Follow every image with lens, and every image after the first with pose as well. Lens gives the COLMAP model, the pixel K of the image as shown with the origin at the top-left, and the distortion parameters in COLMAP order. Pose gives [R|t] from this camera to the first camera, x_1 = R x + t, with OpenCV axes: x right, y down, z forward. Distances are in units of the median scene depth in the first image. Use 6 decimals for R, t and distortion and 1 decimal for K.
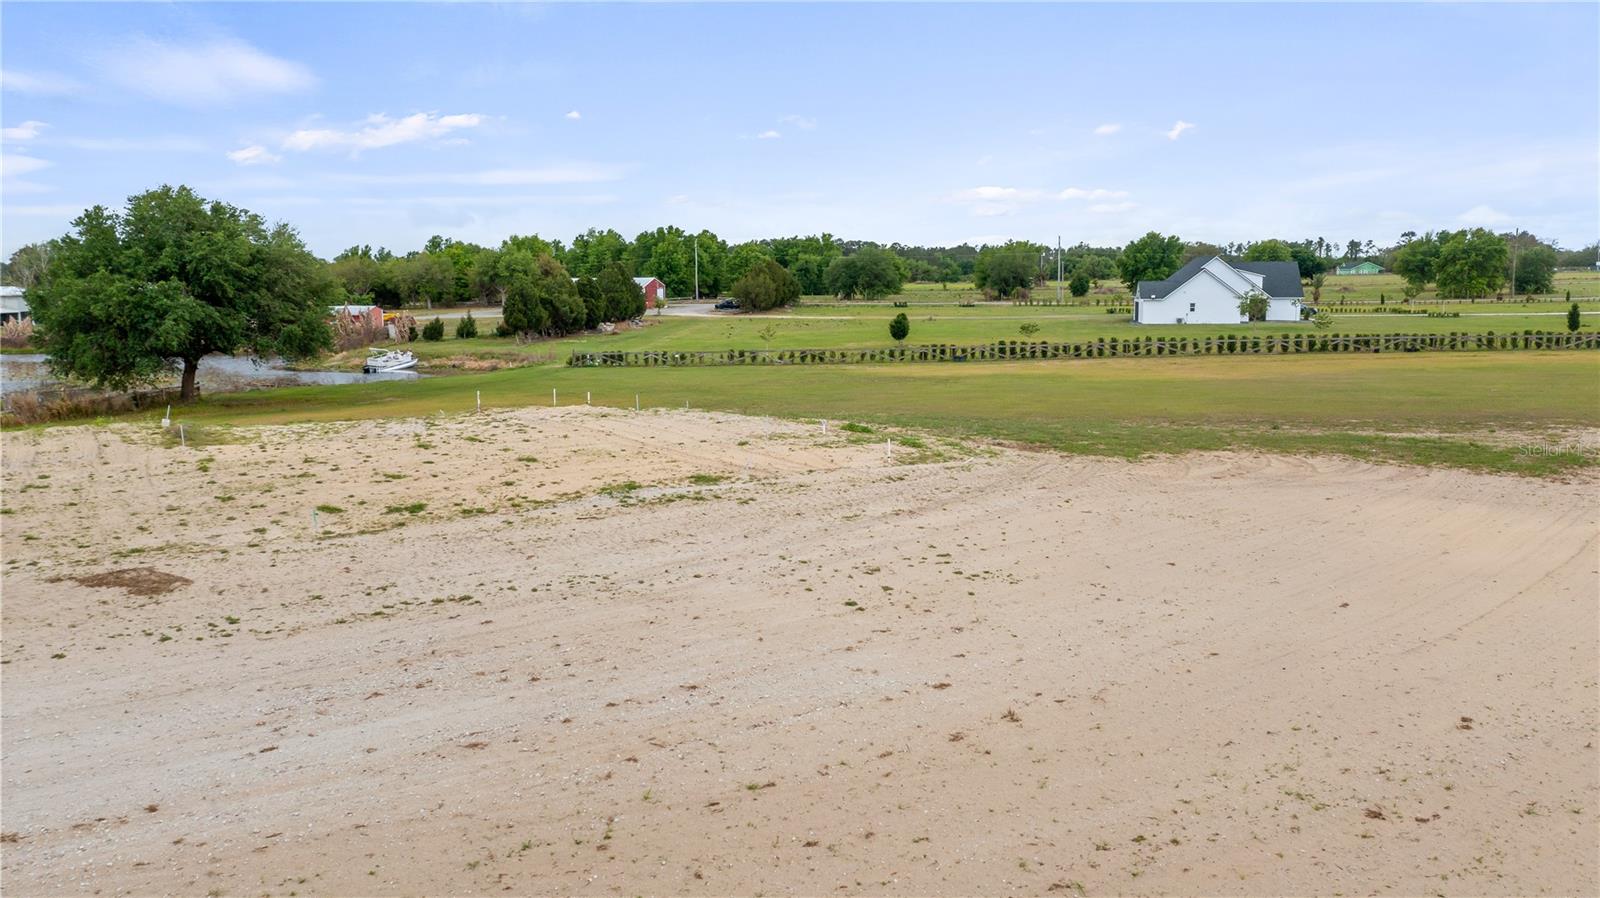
lens RADIAL K [[1262.7, 0, 800.0], [0, 1262.7, 449.0], [0, 0, 1]] dist [-0.017401, 0.003122]
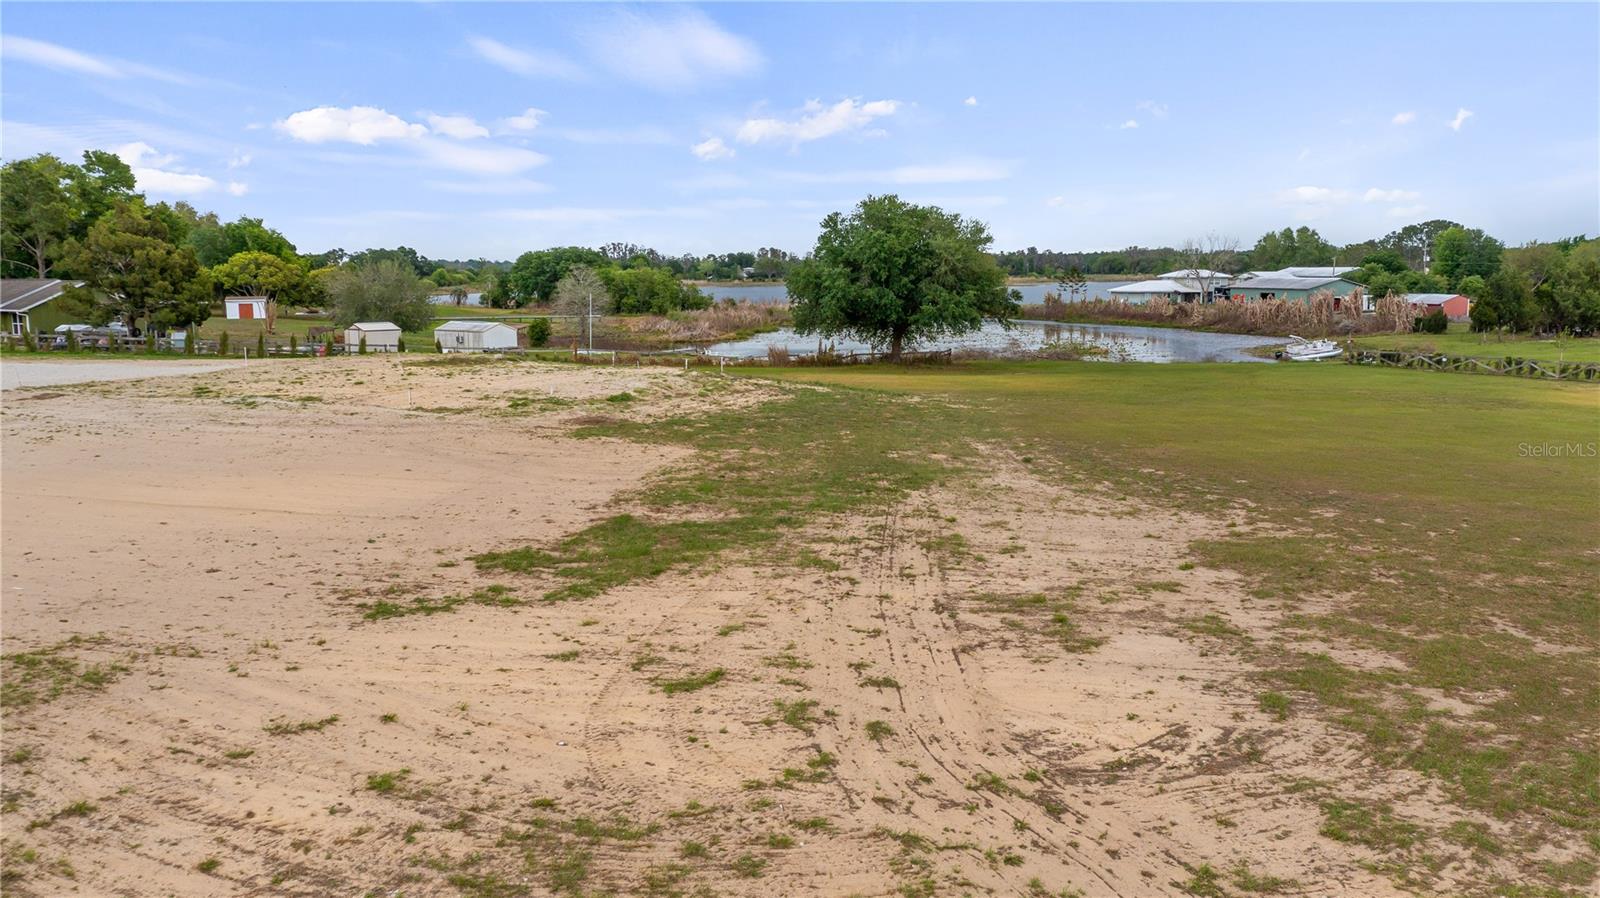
lens RADIAL K [[1264.8, 0, 800.0], [0, 1264.8, 449.0], [0, 0, 1]] dist [-0.028009, 0.009281]
pose [[0.483351, 0.130410, -0.865659, 1.550866], [-0.119128, 0.989442, 0.082541, -0.114579], [0.867283, 0.063229, 0.493783, 0.728389]]
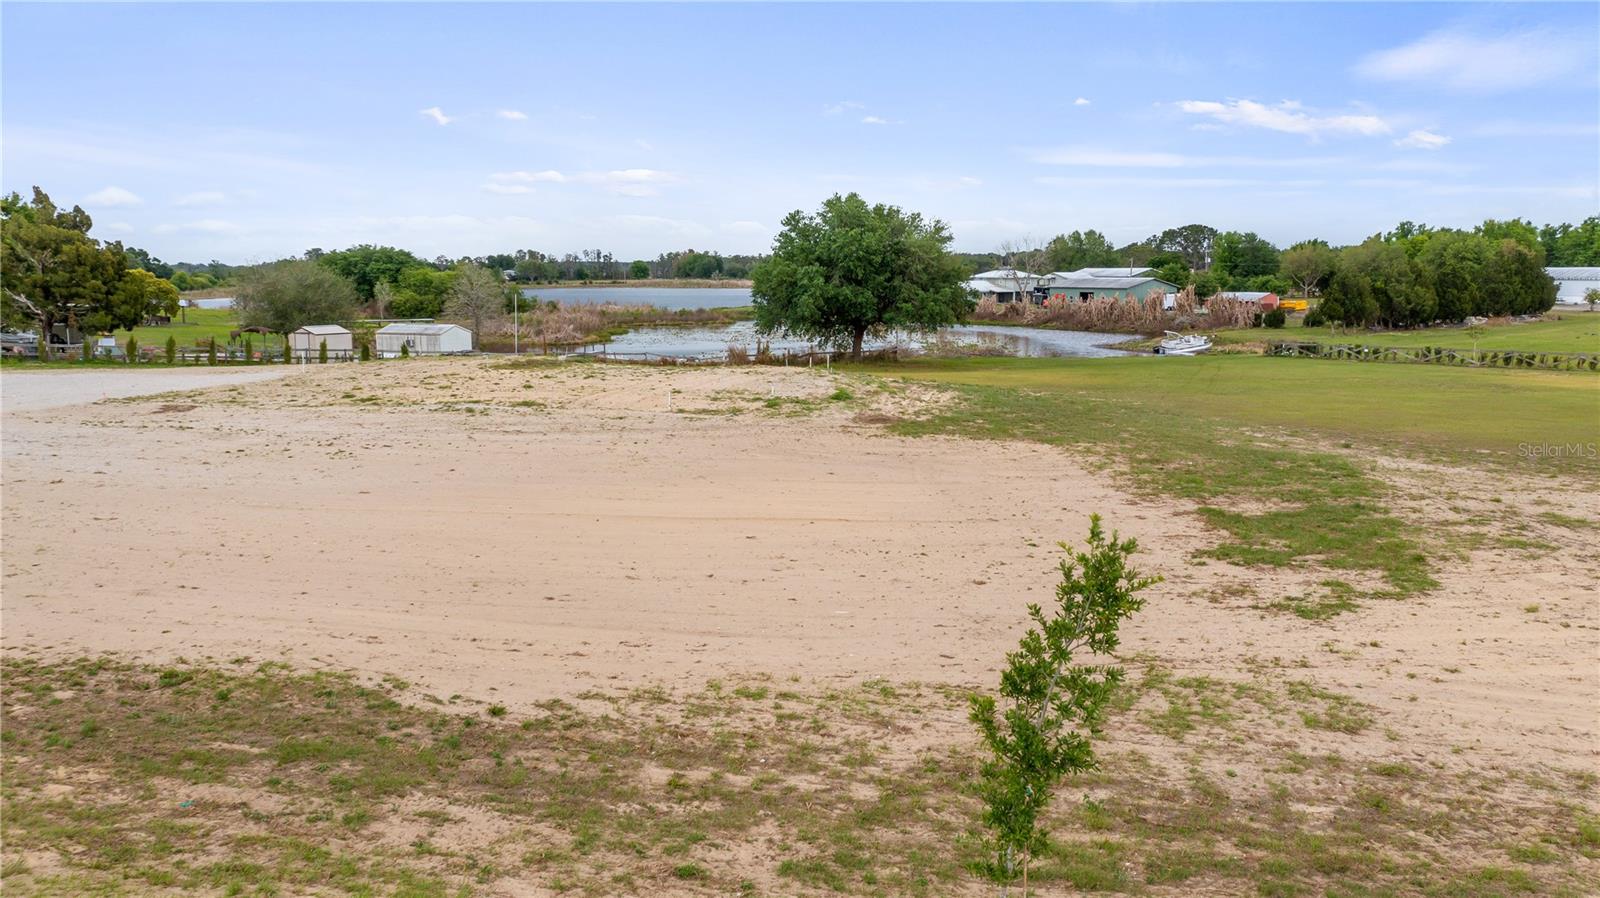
lens RADIAL K [[1264.8, 0, 800.0], [0, 1264.8, 449.0], [0, 0, 1]] dist [-0.028009, 0.009281]
pose [[0.655238, 0.111698, -0.747119, 1.176801], [-0.104194, 0.992918, 0.057065, -0.038759], [0.748202, 0.040454, 0.662236, 0.262931]]
